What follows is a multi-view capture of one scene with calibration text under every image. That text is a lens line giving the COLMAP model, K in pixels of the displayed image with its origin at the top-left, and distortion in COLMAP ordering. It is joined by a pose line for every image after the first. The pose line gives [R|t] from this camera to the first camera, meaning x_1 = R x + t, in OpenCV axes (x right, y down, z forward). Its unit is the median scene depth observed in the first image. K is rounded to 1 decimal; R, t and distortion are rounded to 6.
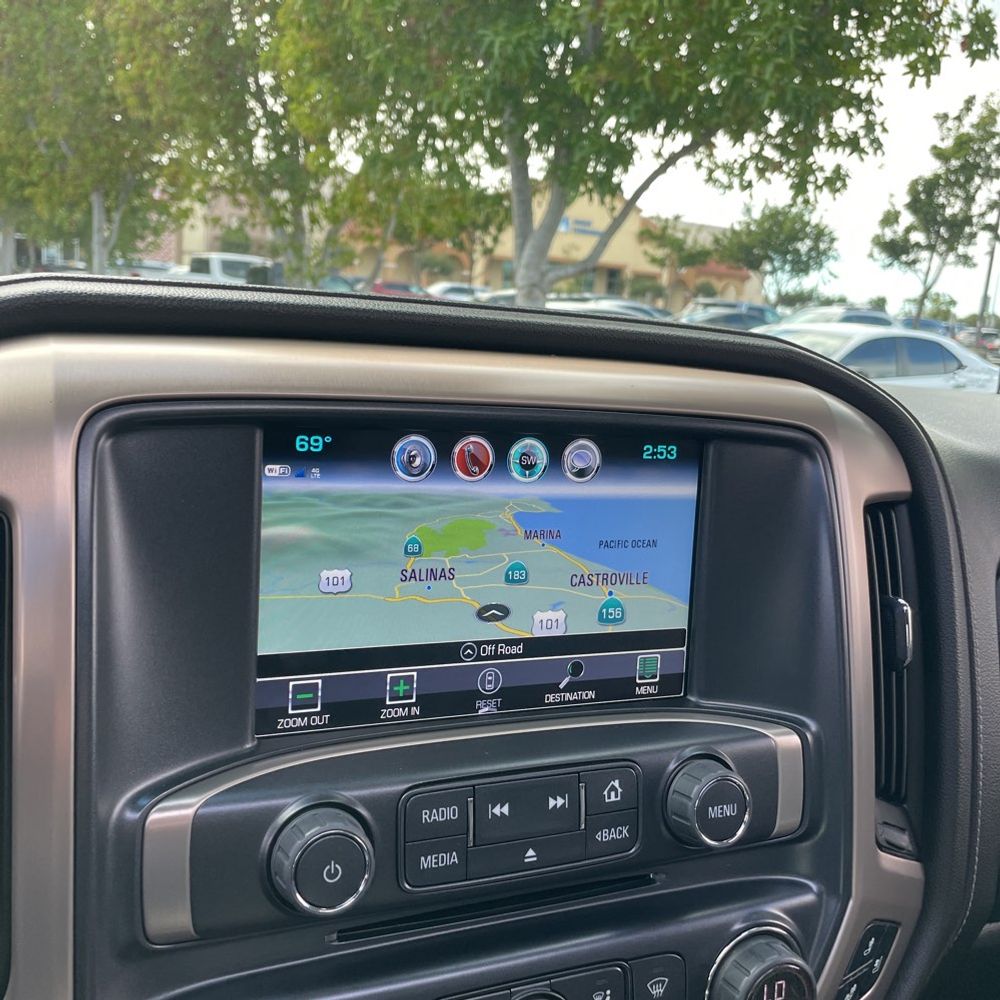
lens RADIAL K [[1012.2, 0, 490.5], [0, 1012.2, 496.6], [0, 0, 1]] dist [0.009319, 0.000000]
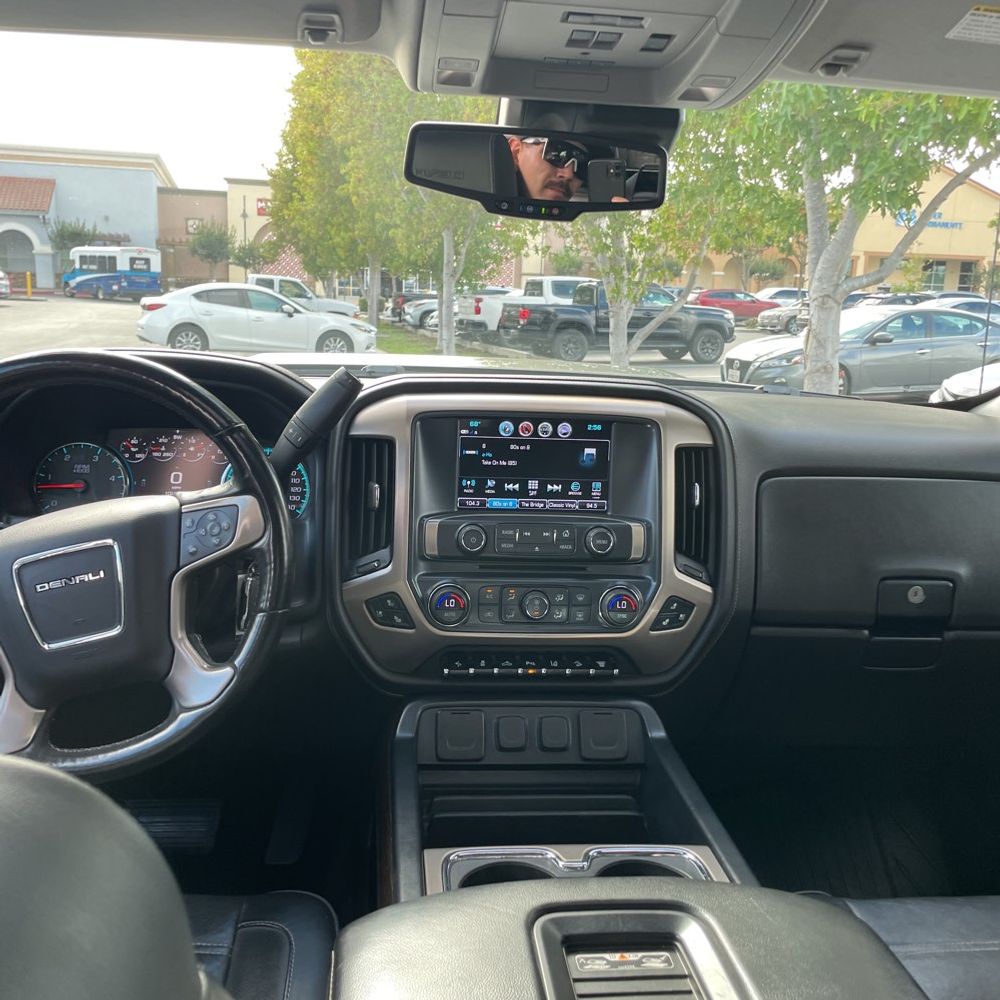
lens RADIAL K [[1012.2, 0, 483.9], [0, 1012.2, 468.6], [0, 0, 1]] dist [0.009319, 0.000000]
pose [[0.945473, 0.002940, -0.325688, 0.051399], [-0.014499, 0.999348, -0.033069, 0.011213], [0.325379, 0.035988, 0.944899, -0.117730]]
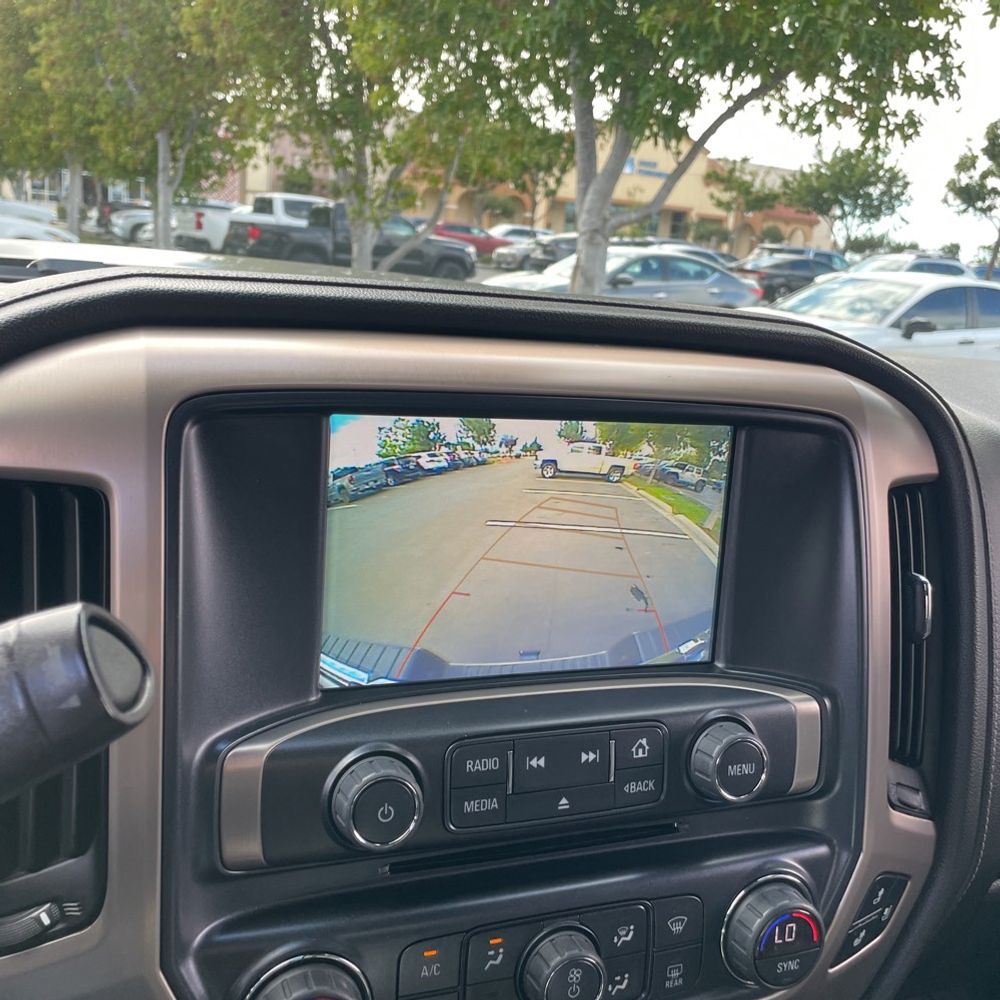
lens RADIAL K [[1012.2, 0, 504.2], [0, 1012.2, 485.2], [0, 0, 1]] dist [0.009319, 0.000000]
pose [[0.998861, 0.021192, -0.042748, 0.000789], [-0.019287, 0.998824, 0.044480, -0.002280], [0.043640, -0.043605, 0.998095, -0.005113]]
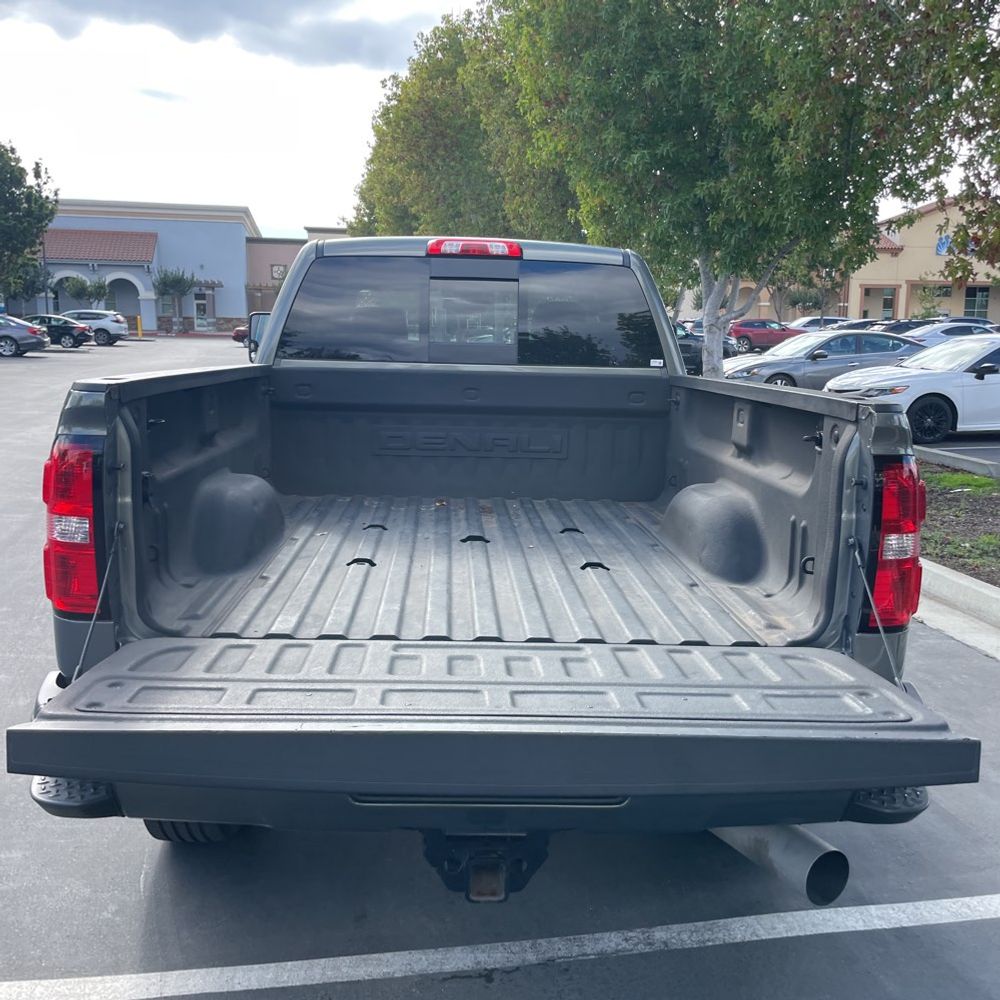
lens RADIAL K [[1012.2, 0, 479.7], [0, 1012.2, 496.6], [0, 0, 1]] dist [0.009319, 0.000000]
pose [[0.919975, -0.006123, -0.391929, 0.377084], [-0.009728, 0.999213, -0.038445, 0.167111], [0.391856, 0.039181, 0.919192, -0.797003]]
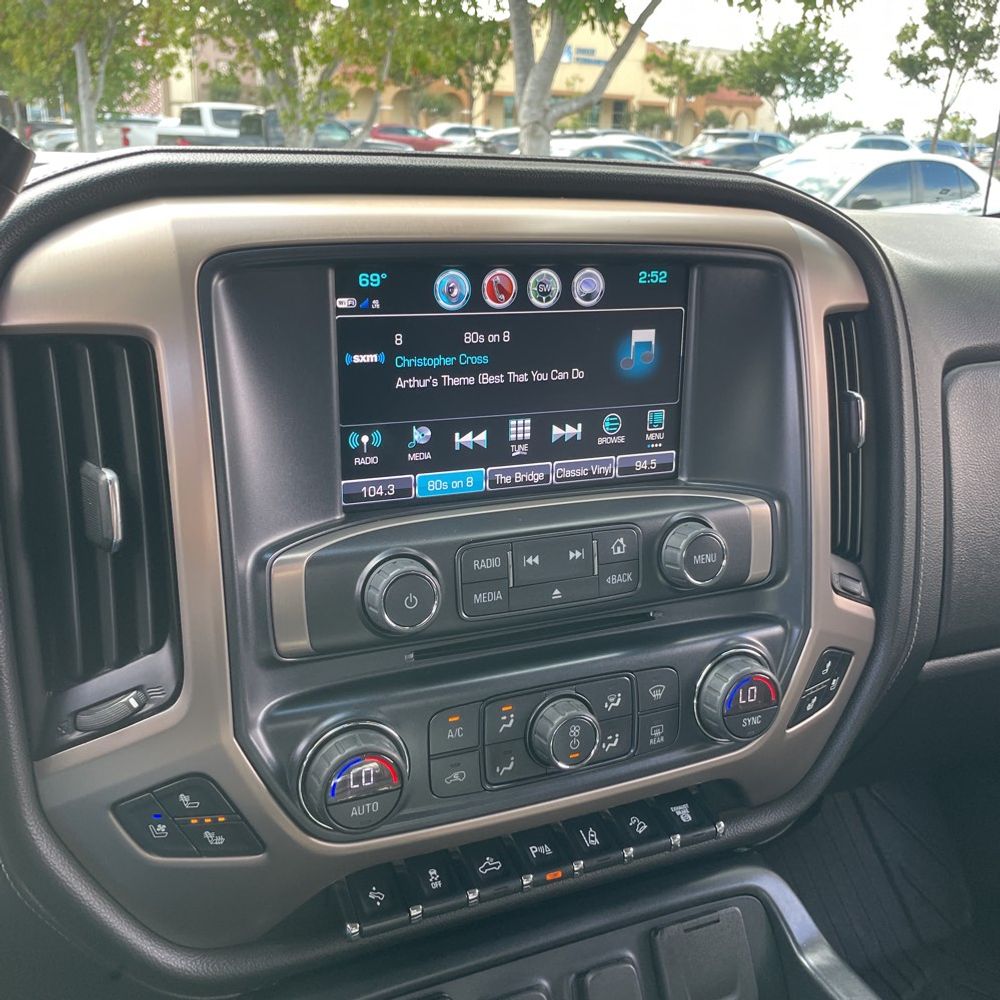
lens RADIAL K [[1012.2, 0, 498.1], [0, 1012.2, 488.3], [0, 0, 1]] dist [0.009319, 0.000000]
pose [[0.999100, -0.041487, -0.008789, -0.001043], [0.042306, 0.989416, 0.138803, 0.001916], [0.002937, -0.139050, 0.990281, -0.014740]]
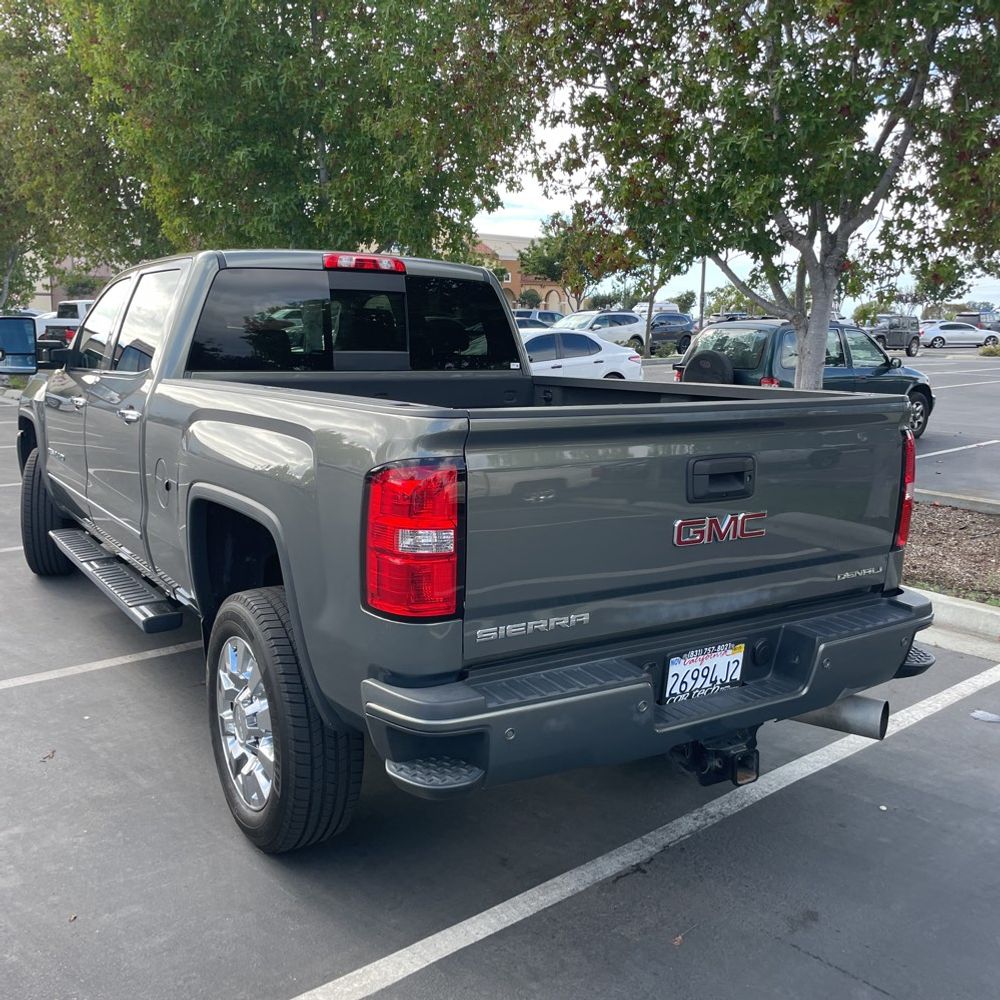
lens RADIAL K [[1012.2, 0, 505.6], [0, 1012.2, 498.0], [0, 0, 1]] dist [0.009319, 0.000000]
pose [[0.986511, -0.091518, 0.135724, 0.115131], [0.092710, 0.995690, -0.002474, 0.154902], [-0.134912, 0.015023, 0.990744, -0.903585]]
